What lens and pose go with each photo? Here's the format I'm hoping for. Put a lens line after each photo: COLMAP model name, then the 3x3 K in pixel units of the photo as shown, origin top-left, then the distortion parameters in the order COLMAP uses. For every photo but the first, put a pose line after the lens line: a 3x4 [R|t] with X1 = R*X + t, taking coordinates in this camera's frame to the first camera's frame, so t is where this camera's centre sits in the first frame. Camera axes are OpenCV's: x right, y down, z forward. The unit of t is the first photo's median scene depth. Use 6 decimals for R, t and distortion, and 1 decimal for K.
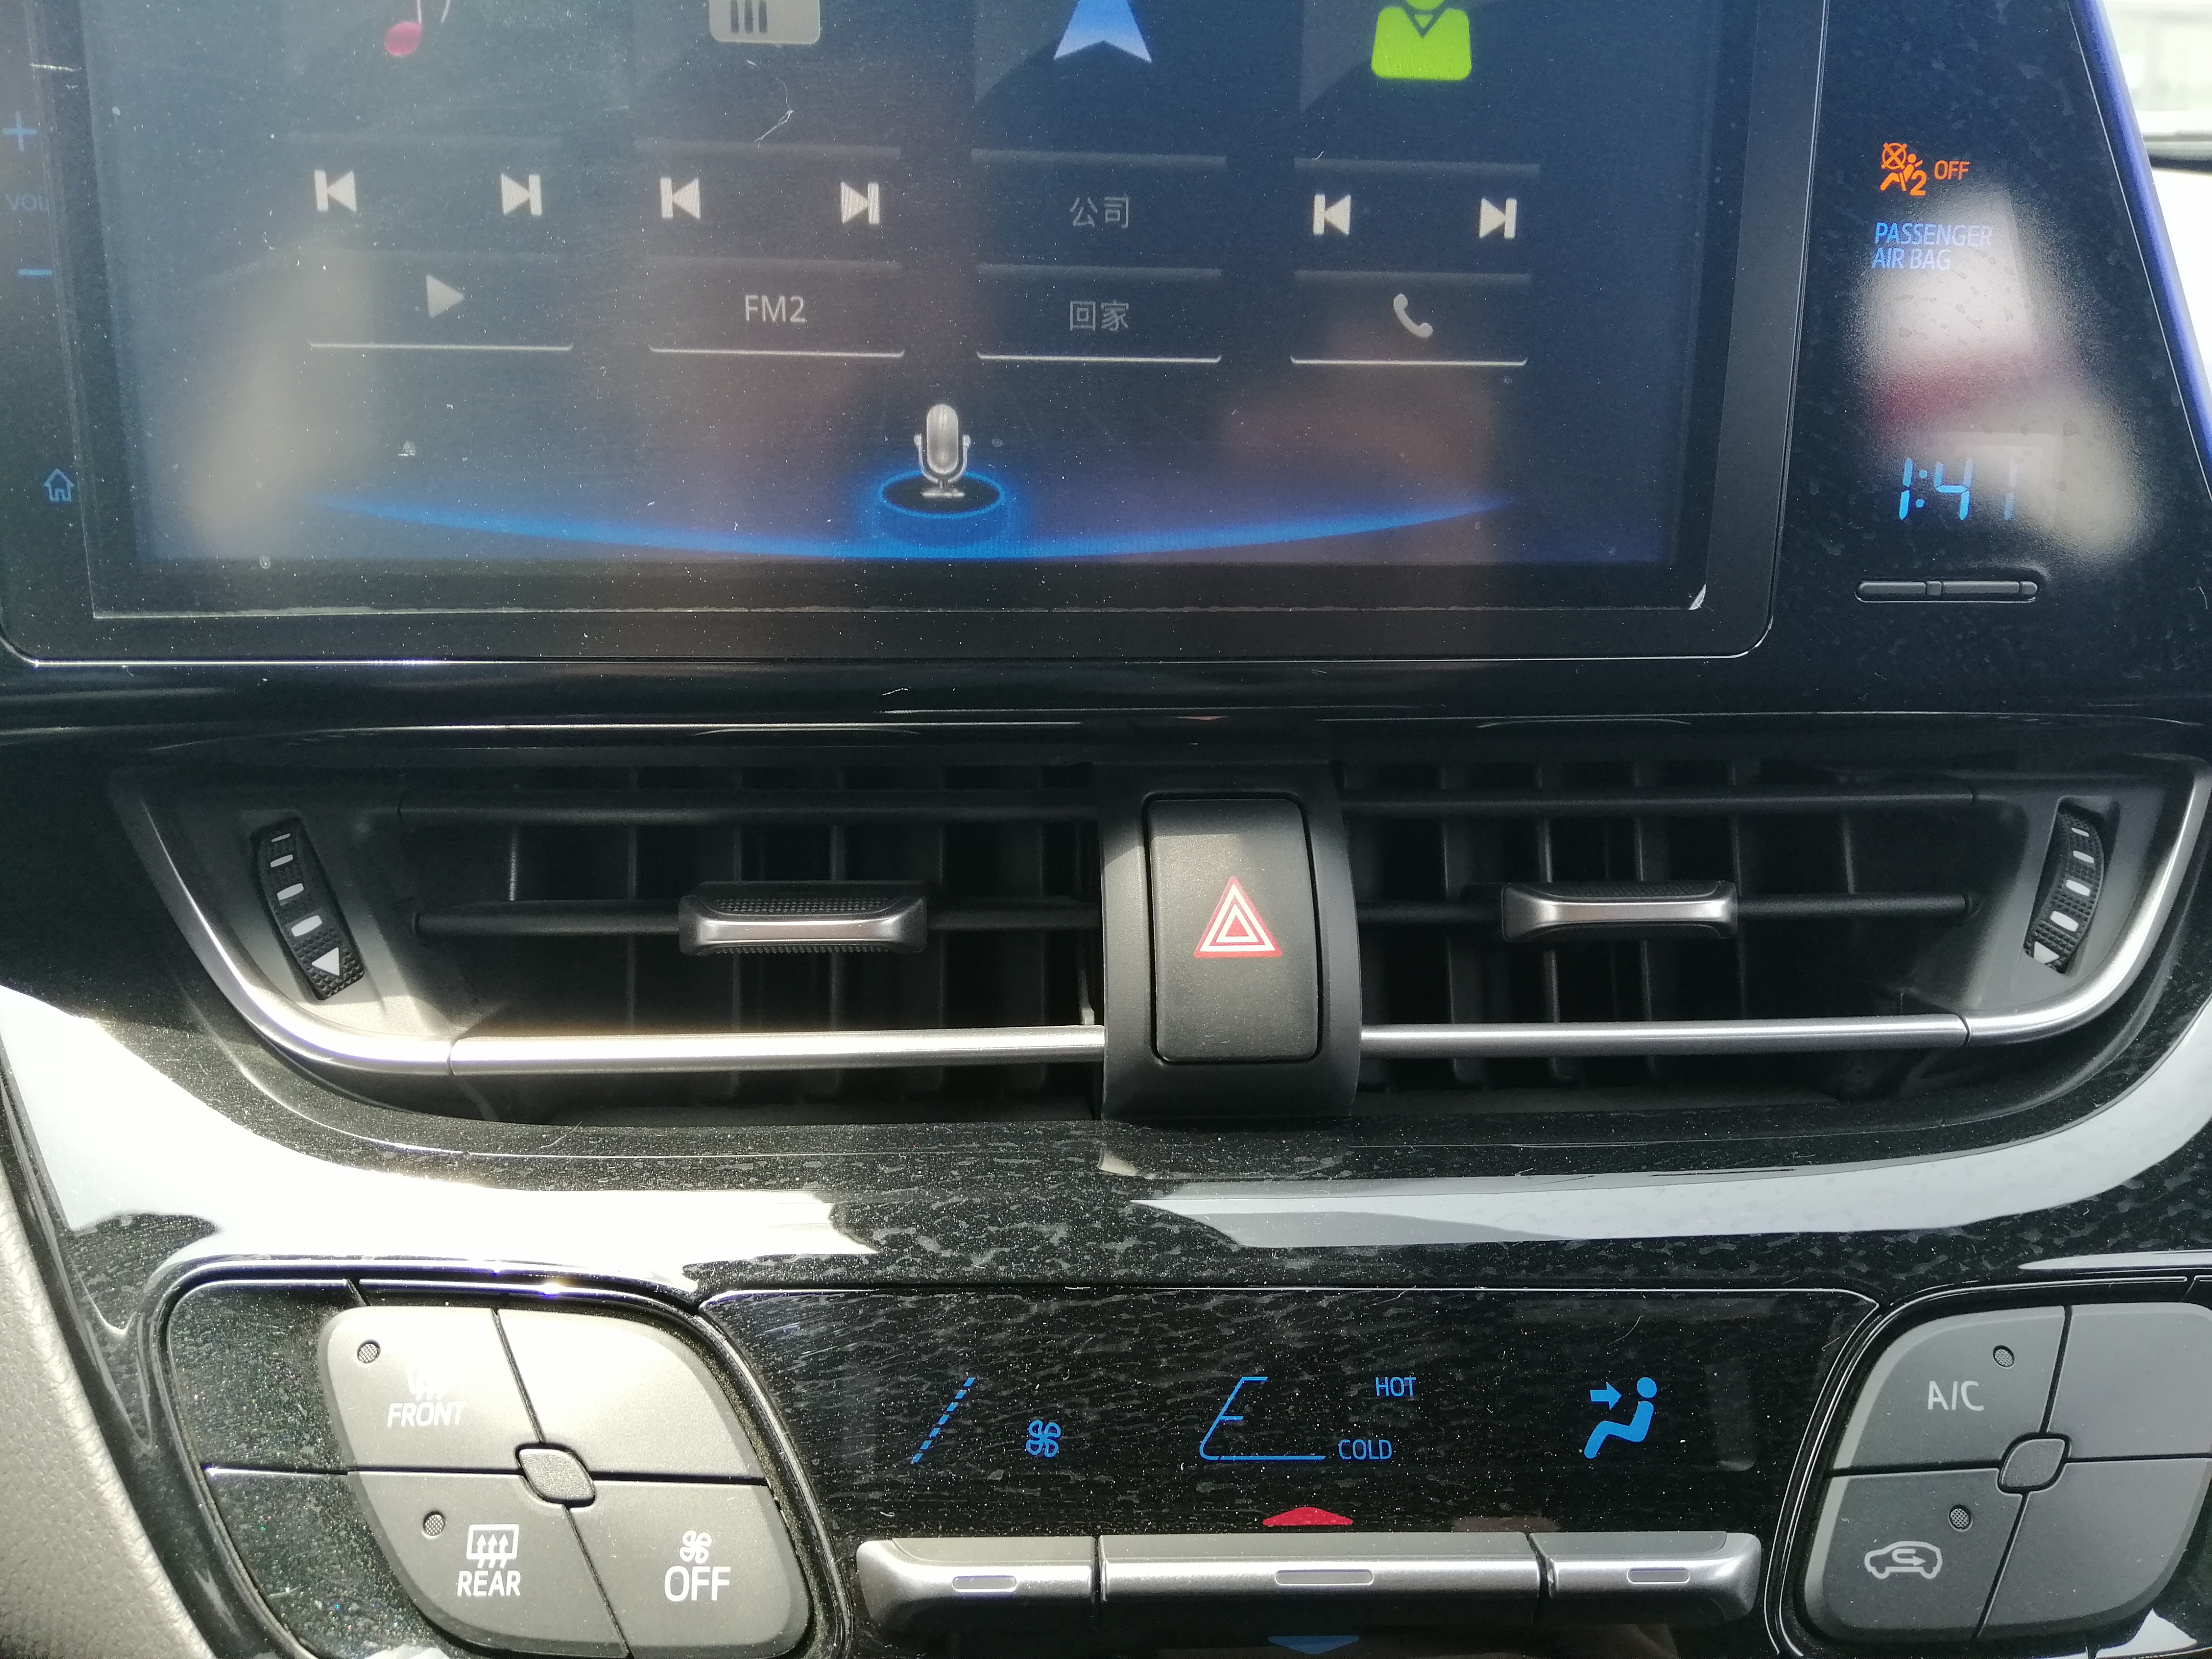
lens RADIAL K [[1681.6, 0, 1122.1], [0, 1681.6, 852.6], [0, 0, 1]] dist [0.039374, -0.050467]
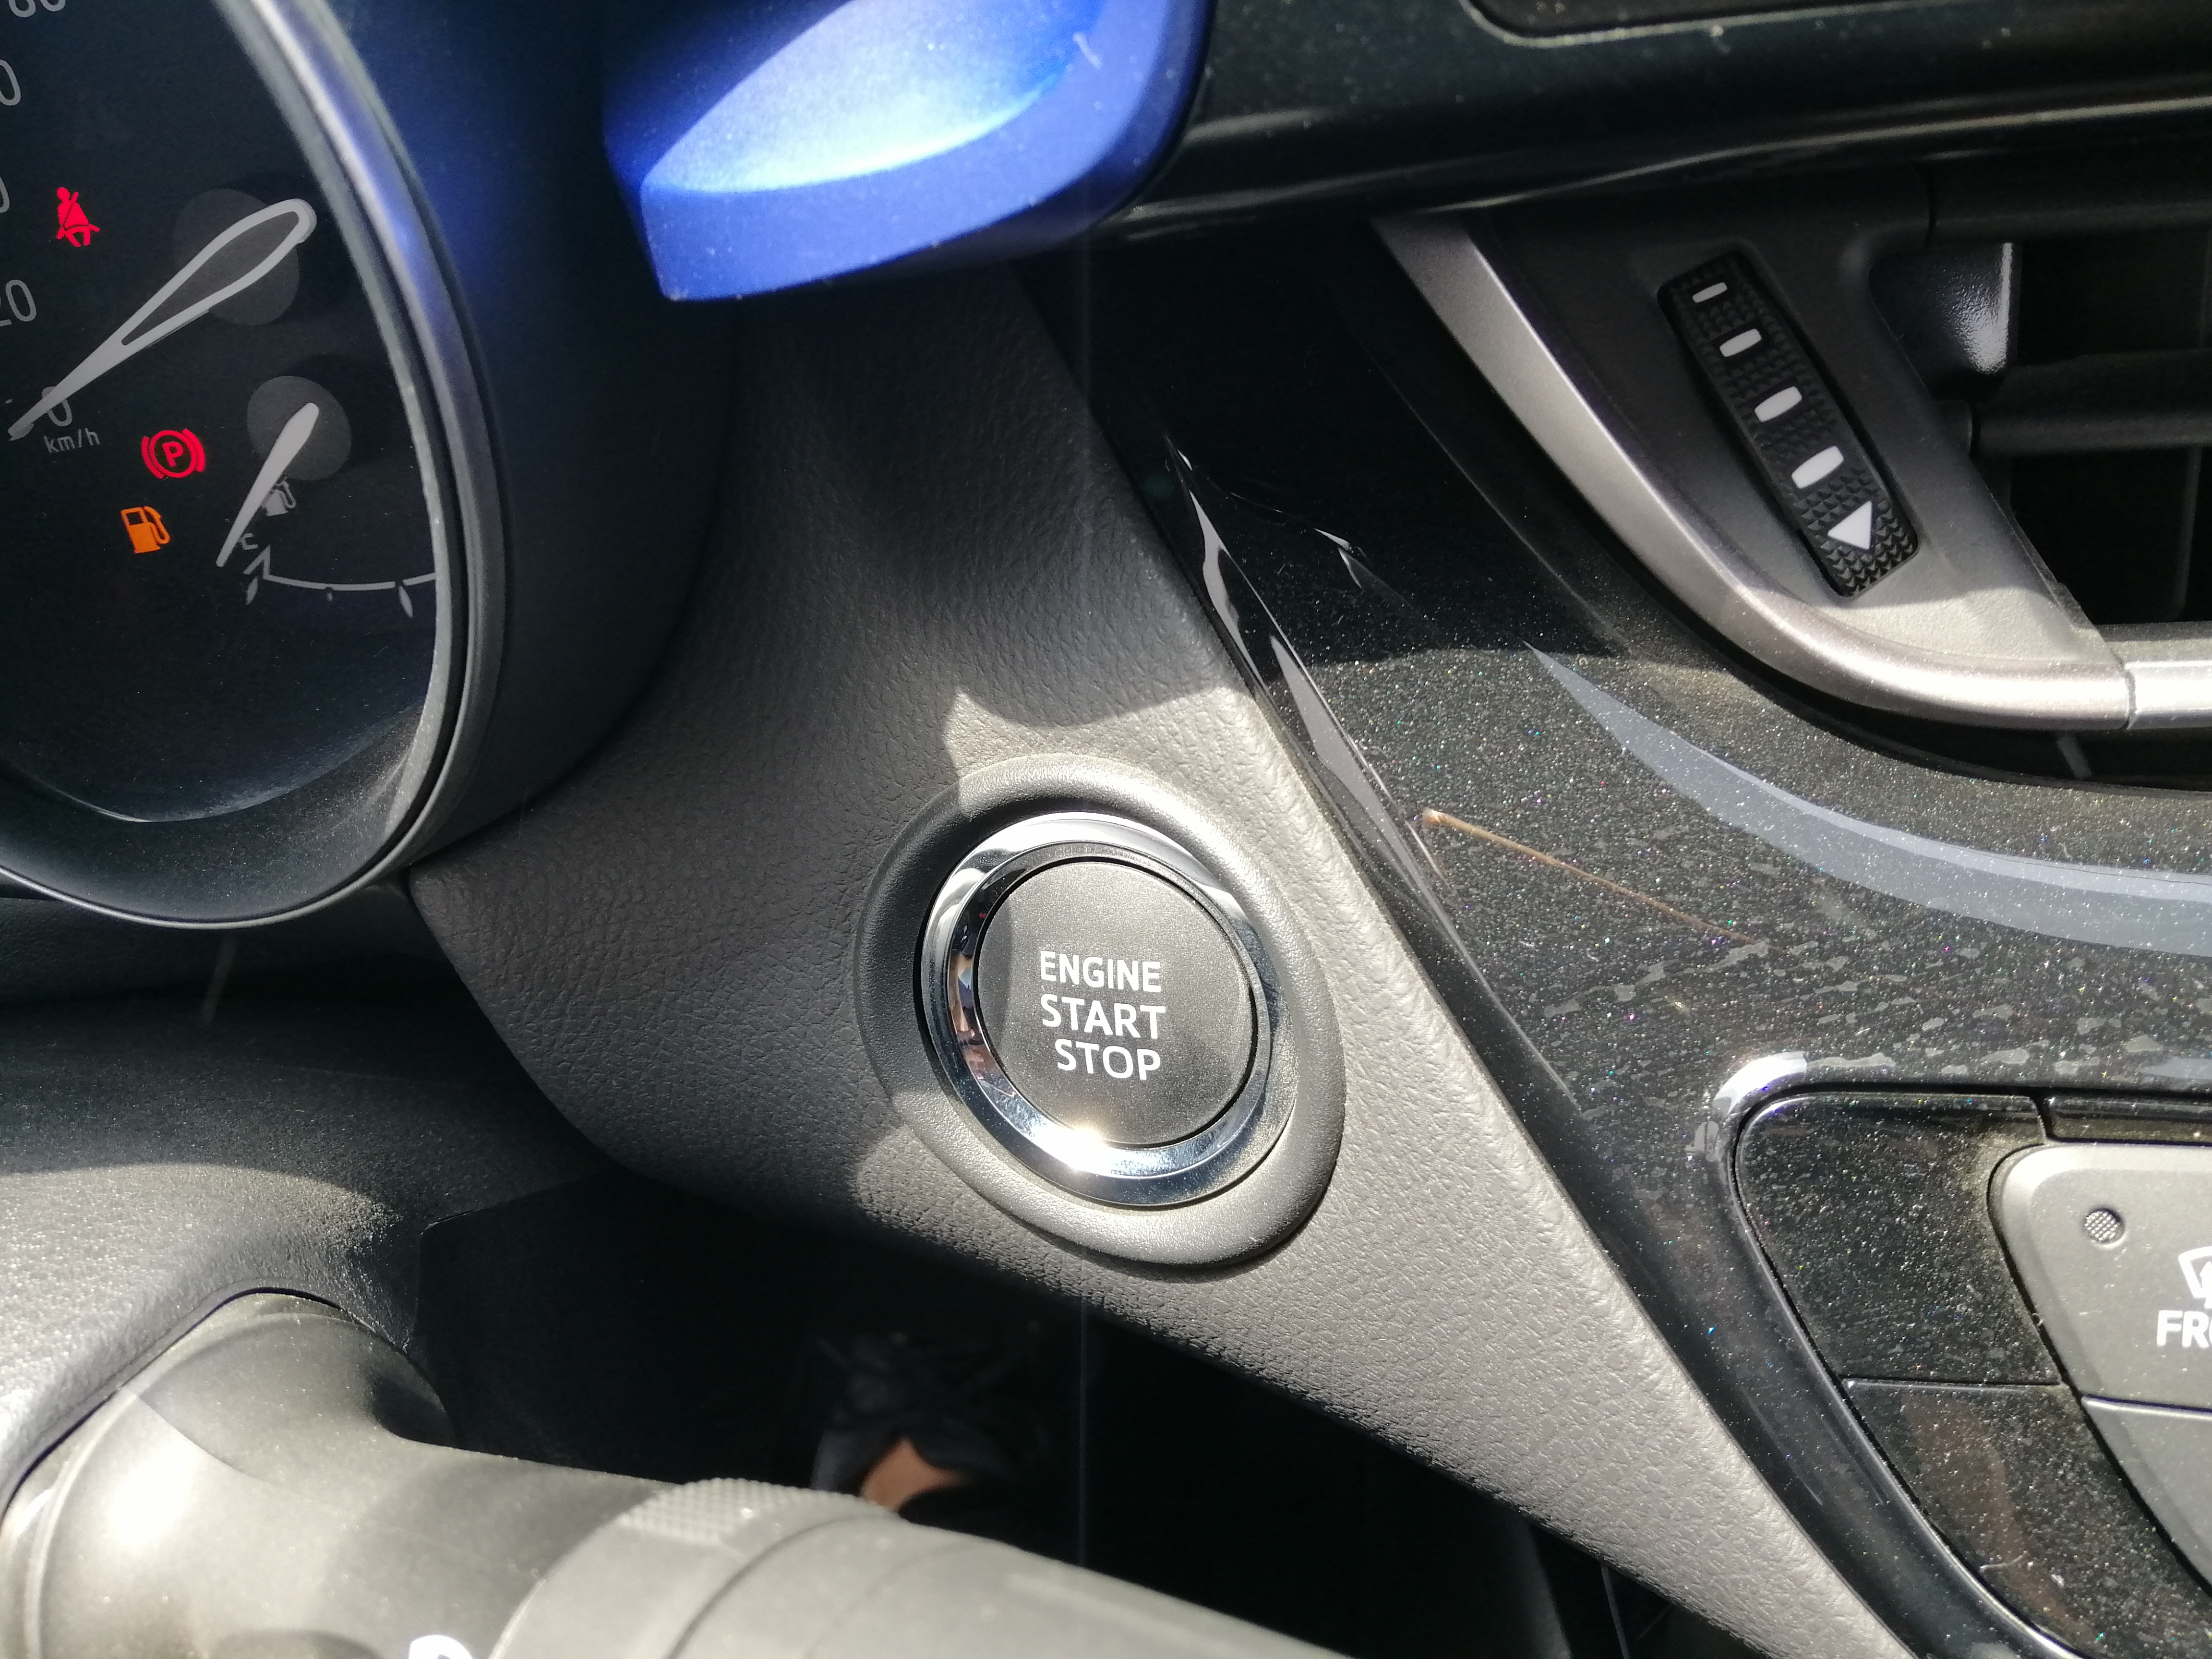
lens RADIAL K [[1681.6, 0, 1123.5], [0, 1681.6, 903.0], [0, 0, 1]] dist [0.039374, -0.050467]
pose [[0.965393, 0.027686, -0.259327, -0.606224], [0.088452, 0.900656, 0.425434, -0.095712], [0.245343, -0.433649, 0.867038, 0.418347]]
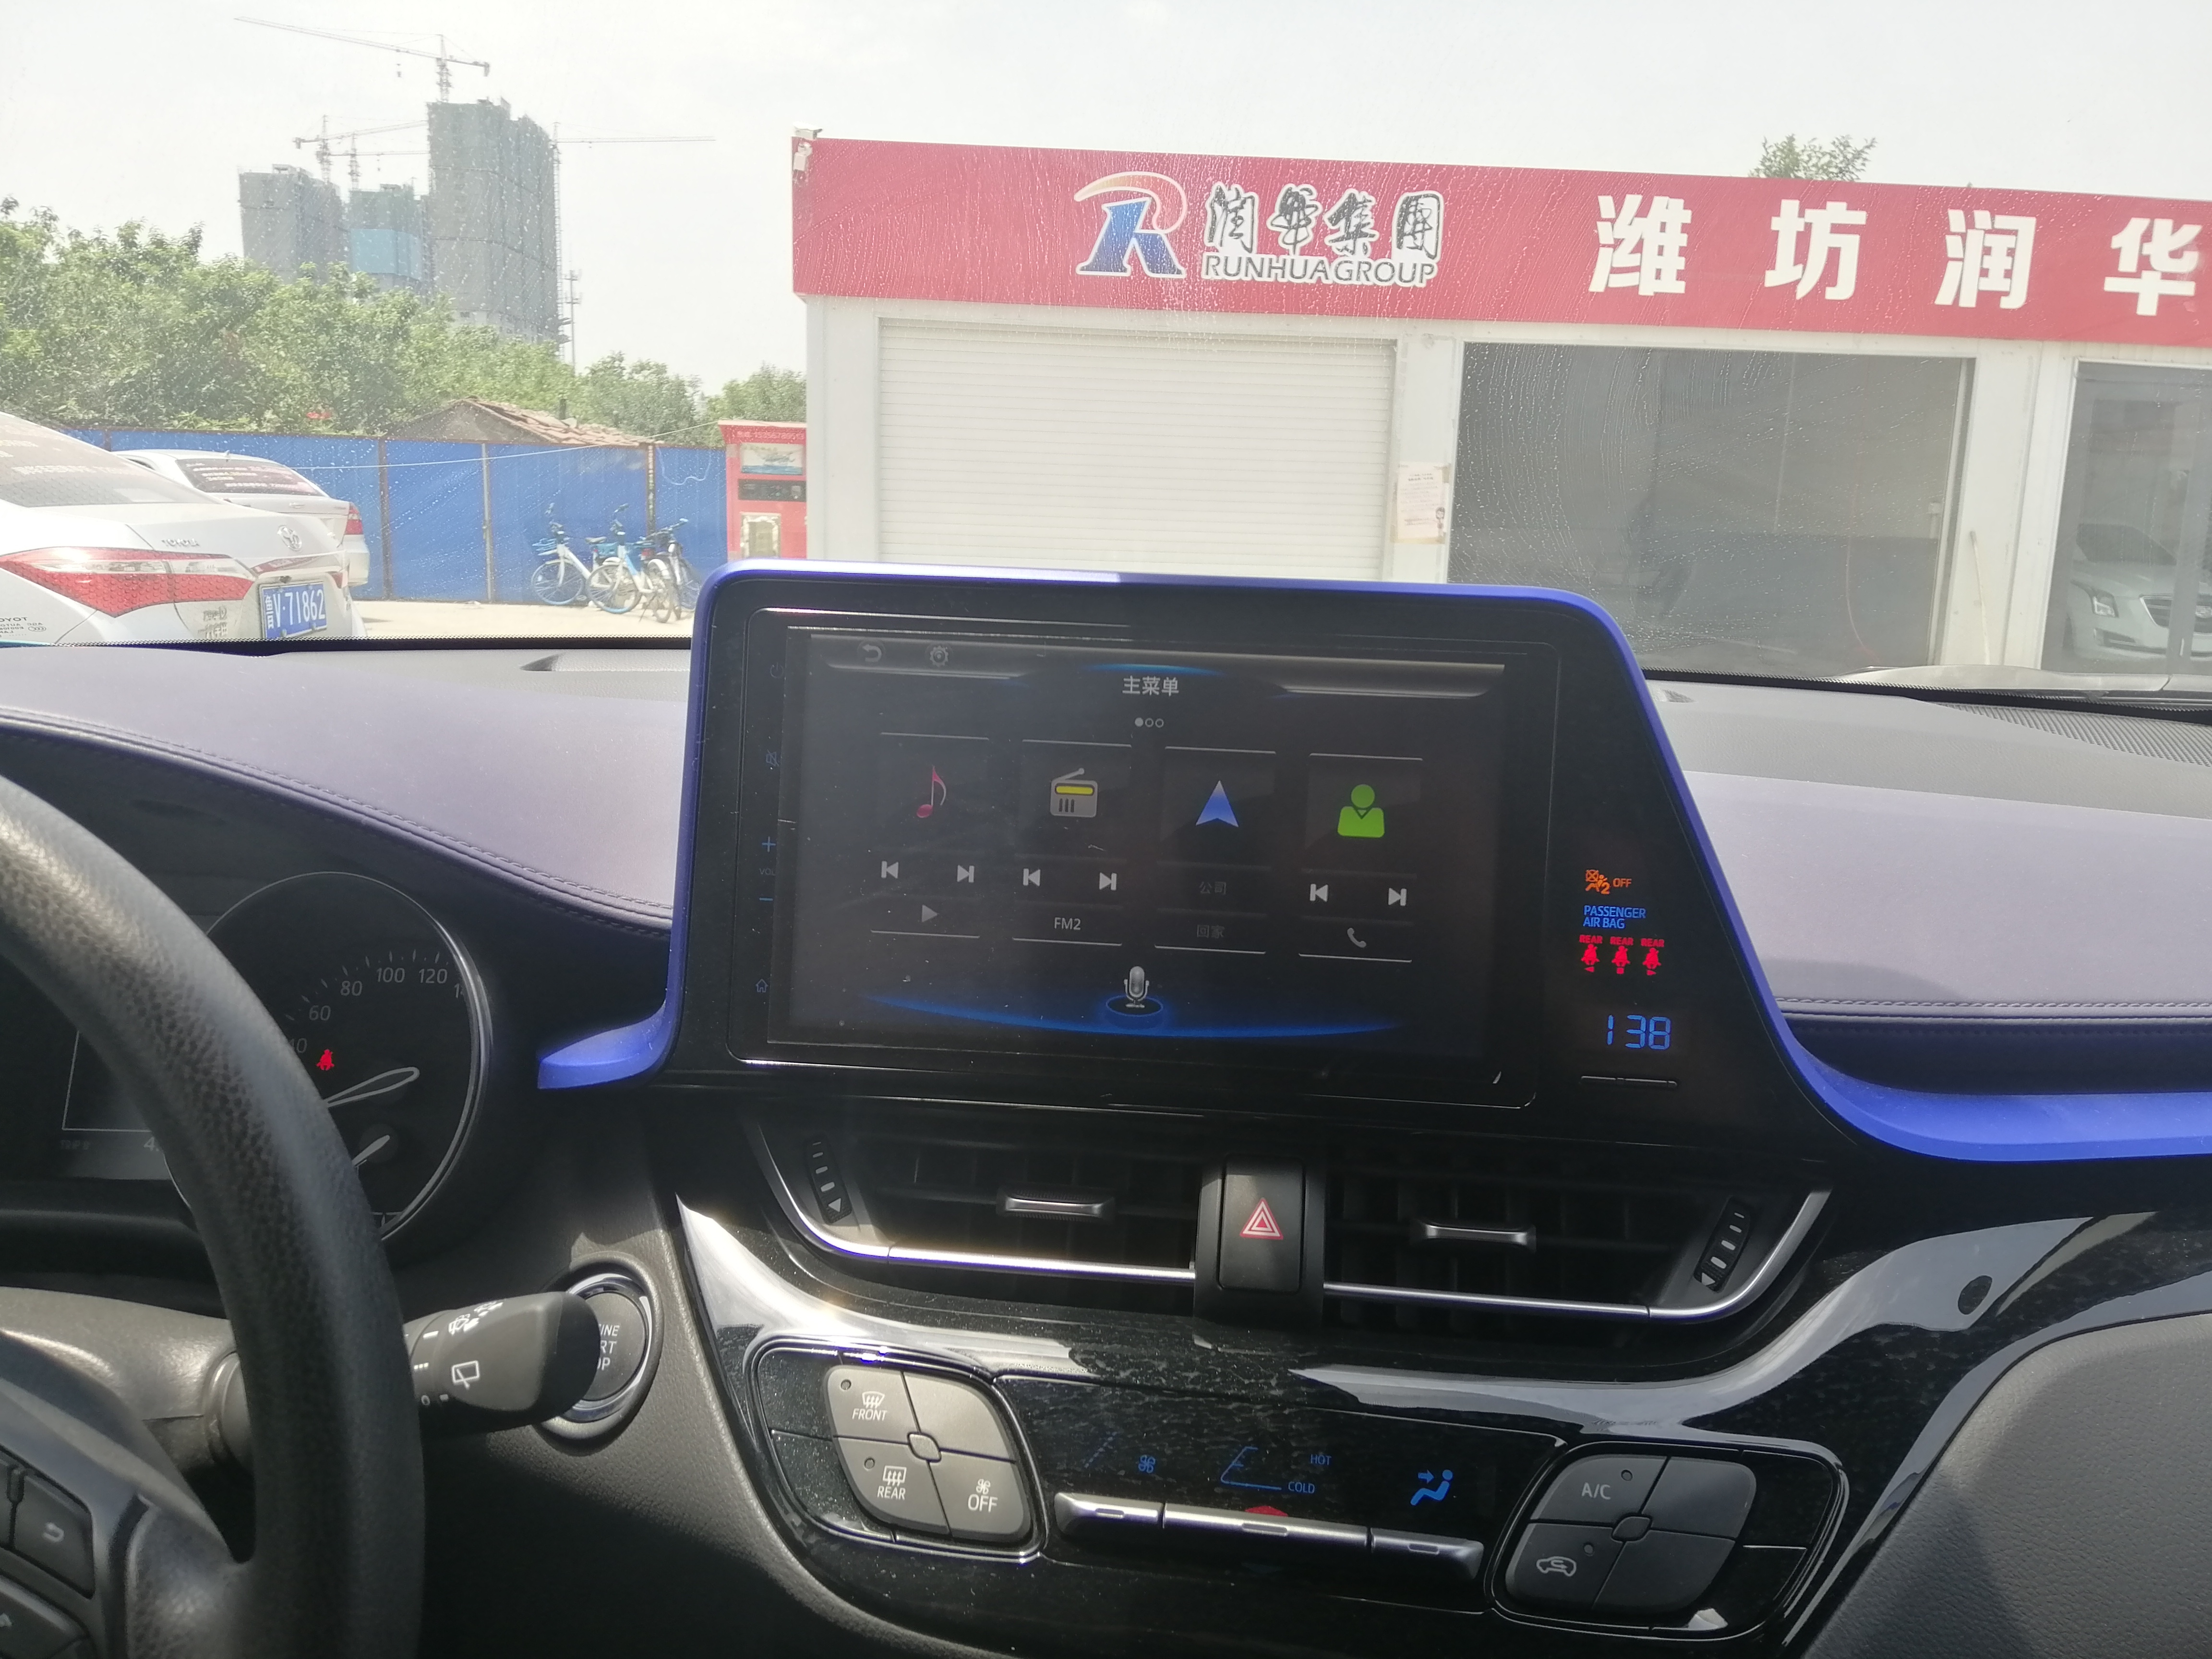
lens RADIAL K [[1681.6, 0, 1103.2], [0, 1681.6, 838.0], [0, 0, 1]] dist [0.039374, -0.050467]
pose [[0.982335, 0.042760, -0.182181, 0.243932], [-0.080437, 0.975501, -0.204762, 0.023705], [0.168963, 0.215798, 0.961708, -1.164540]]
